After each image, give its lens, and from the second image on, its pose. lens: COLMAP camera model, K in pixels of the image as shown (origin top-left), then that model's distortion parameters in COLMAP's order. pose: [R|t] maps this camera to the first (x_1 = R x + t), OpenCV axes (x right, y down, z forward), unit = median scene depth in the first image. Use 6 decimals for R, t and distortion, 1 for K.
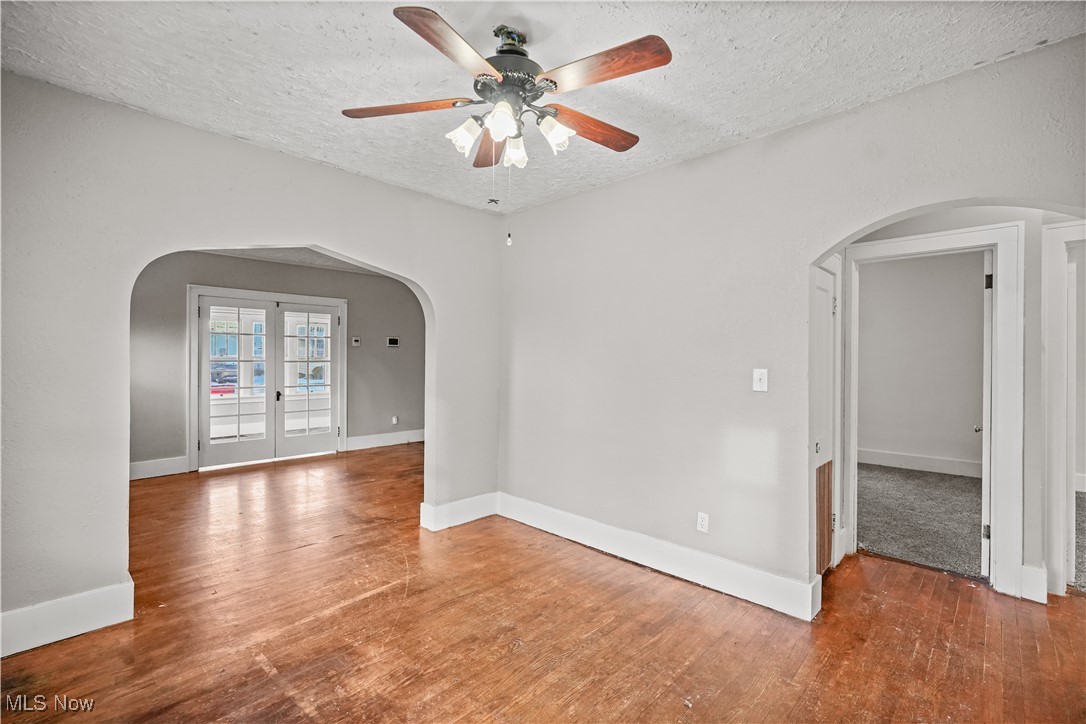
lens RADIAL K [[481.7, 0, 543.3], [0, 481.7, 353.7], [0, 0, 1]] dist [-0.003933, 0.000328]
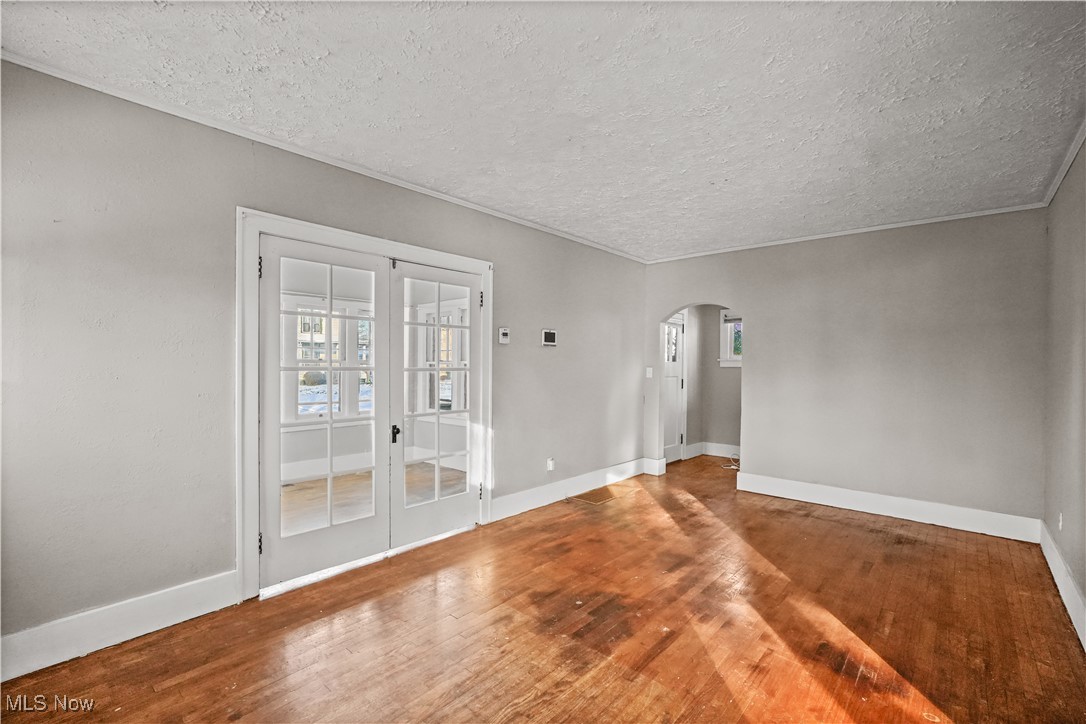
lens RADIAL K [[481.1, 0, 543.0], [0, 481.1, 362.0], [0, 0, 1]] dist [-0.001992, 0.000351]
pose [[0.998952, 0.003192, 0.045666, -0.821993], [-0.003569, 0.999960, 0.008167, 0.004743], [-0.045638, -0.008321, 0.998923, 0.913374]]
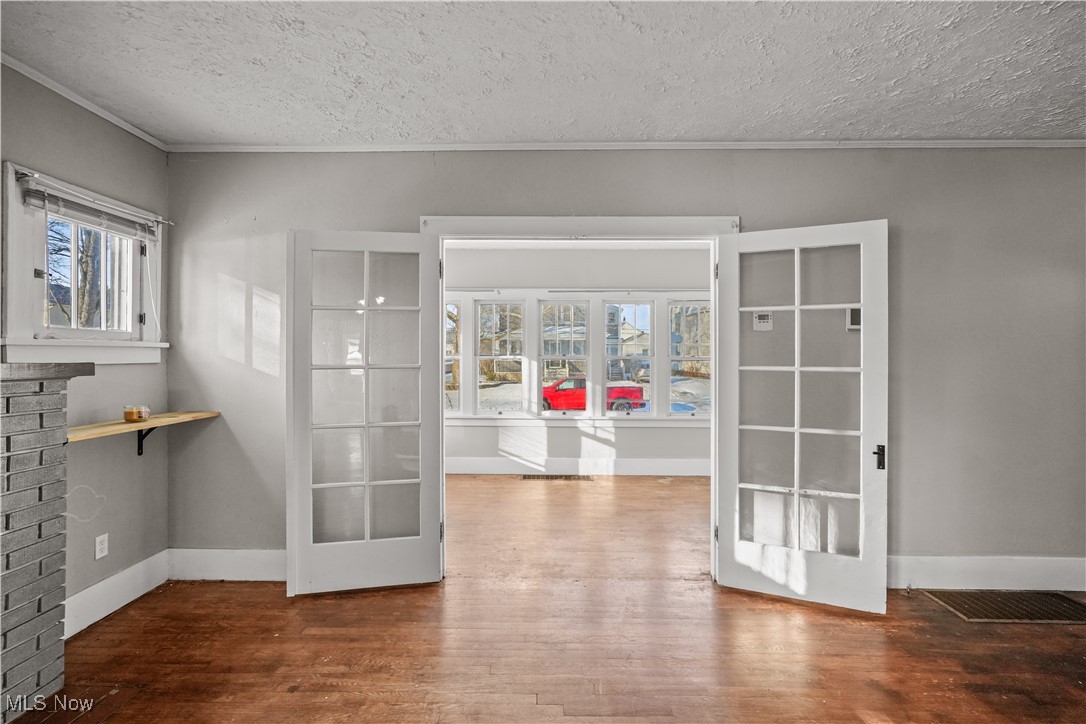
lens RADIAL K [[494.3, 0, 539.4], [0, 494.3, 354.1], [0, 0, 1]] dist [-0.003608, 0.001819]
pose [[0.684435, -0.003540, -0.729065, -0.480161], [0.008331, 0.999961, 0.002965, 0.003037], [0.729026, -0.008104, 0.684438, 1.297009]]
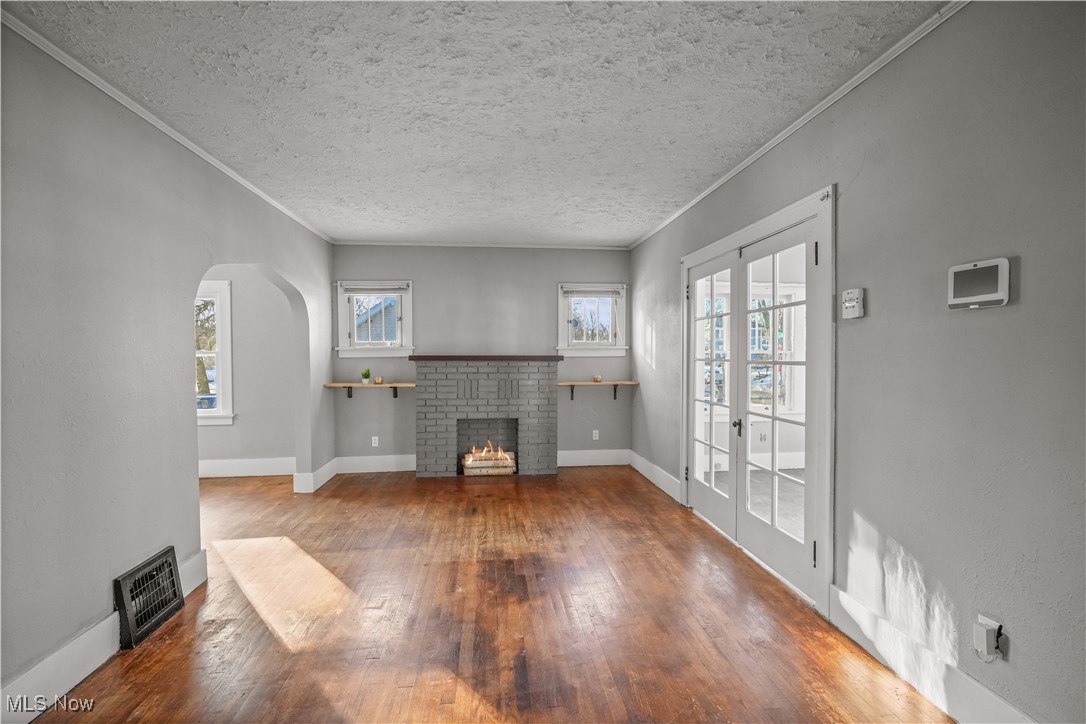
lens RADIAL K [[482.3, 0, 533.8], [0, 482.3, 351.5], [0, 0, 1]] dist [0.001539, 0.000454]
pose [[-0.649790, -0.004668, -0.760099, -0.015114], [0.009715, 0.999848, -0.014446, 0.021455], [0.760051, -0.016771, -0.649647, 2.339868]]
